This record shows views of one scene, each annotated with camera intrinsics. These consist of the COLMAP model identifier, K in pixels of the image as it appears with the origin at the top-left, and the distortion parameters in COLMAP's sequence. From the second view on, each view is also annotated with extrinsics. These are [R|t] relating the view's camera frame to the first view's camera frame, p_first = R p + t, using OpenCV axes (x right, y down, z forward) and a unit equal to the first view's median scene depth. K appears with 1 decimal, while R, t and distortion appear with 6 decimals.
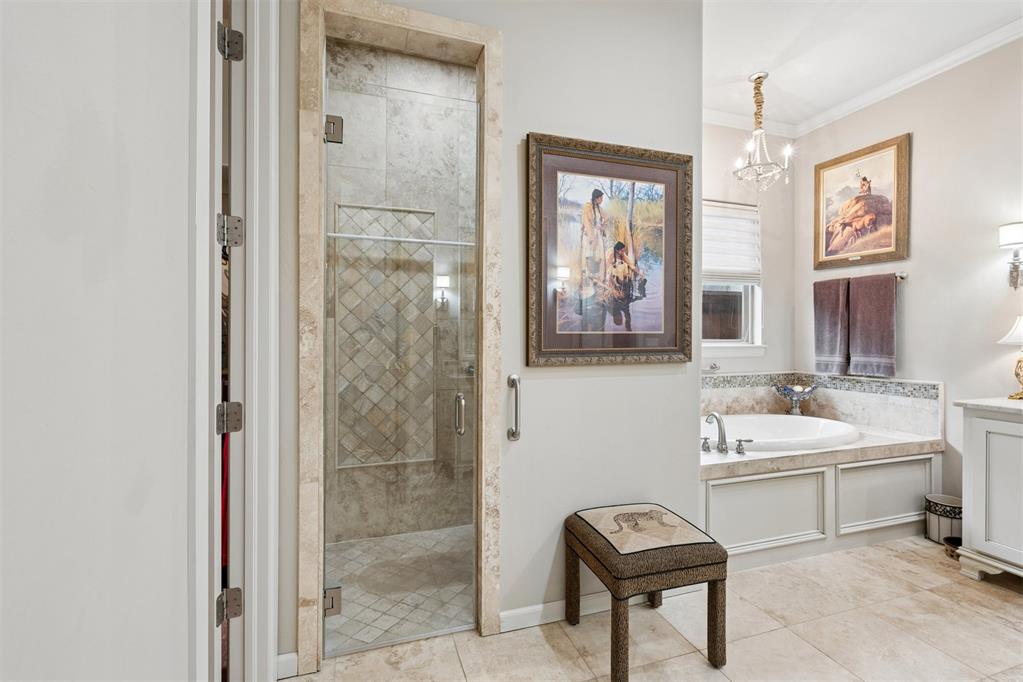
lens RADIAL K [[465.4, 0, 504.8], [0, 465.4, 338.2], [0, 0, 1]] dist [0.001555, -0.000331]
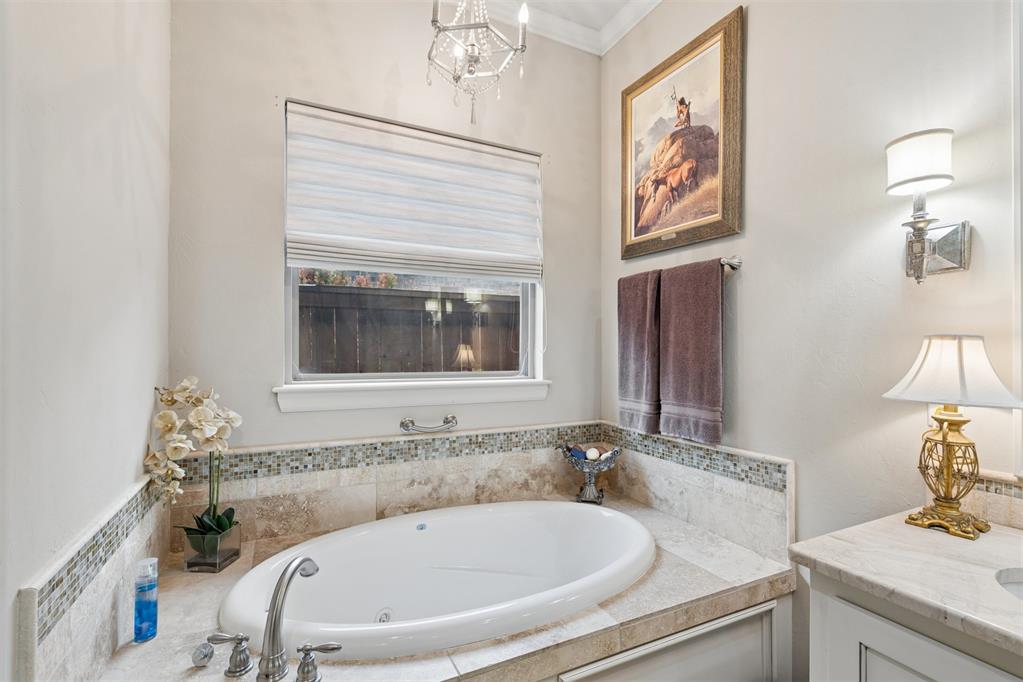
lens RADIAL K [[462.2, 0, 506.1], [0, 462.2, 348.6], [0, 0, 1]] dist [-0.001416, 0.000385]
pose [[0.991629, 0.002871, 0.129090, 0.480396], [-0.001855, 0.999966, -0.007987, -0.025149], [-0.129109, 0.007681, 0.991601, 0.455425]]
